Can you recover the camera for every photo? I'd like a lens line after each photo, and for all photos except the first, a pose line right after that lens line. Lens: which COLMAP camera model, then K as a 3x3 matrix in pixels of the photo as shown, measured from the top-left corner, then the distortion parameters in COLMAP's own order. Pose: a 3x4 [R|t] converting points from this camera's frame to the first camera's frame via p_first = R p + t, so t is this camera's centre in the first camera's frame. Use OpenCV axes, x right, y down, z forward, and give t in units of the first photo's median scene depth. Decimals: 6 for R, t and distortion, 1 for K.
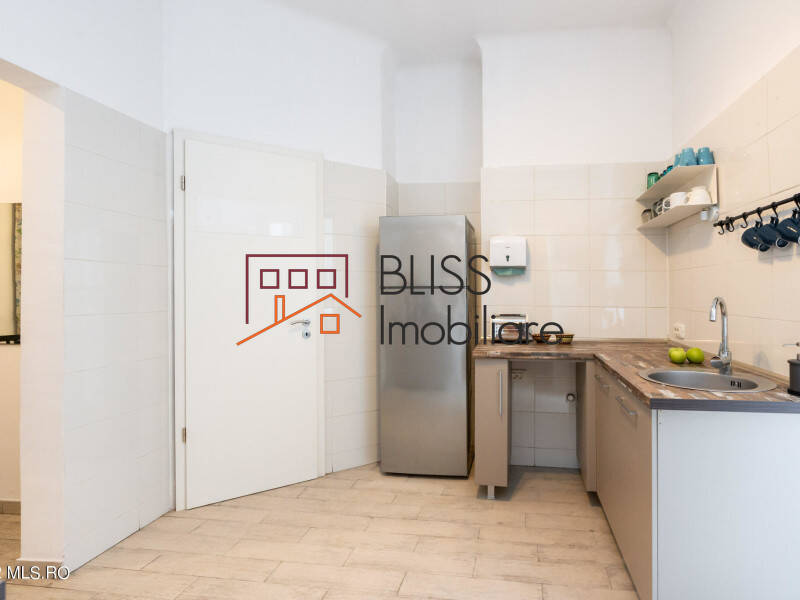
lens RADIAL K [[412.9, 0, 403.9], [0, 412.9, 294.3], [0, 0, 1]] dist [-0.001164, -0.000668]
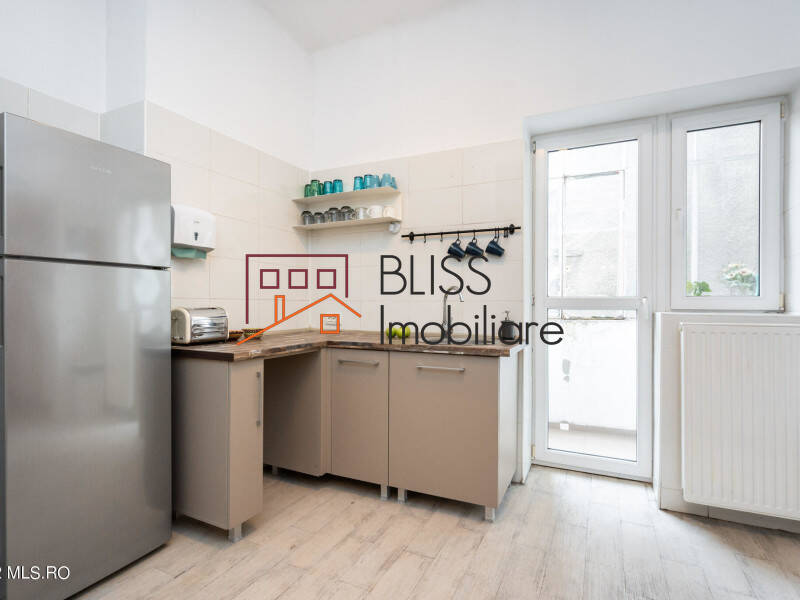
lens RADIAL K [[438.1, 0, 400.2], [0, 438.1, 305.6], [0, 0, 1]] dist [-0.000685, 0.000336]
pose [[0.267832, -0.000164, 0.963466, -0.568748], [-0.000546, 1.000000, 0.000322, 0.055283], [-0.963465, -0.000613, 0.267832, 0.536265]]
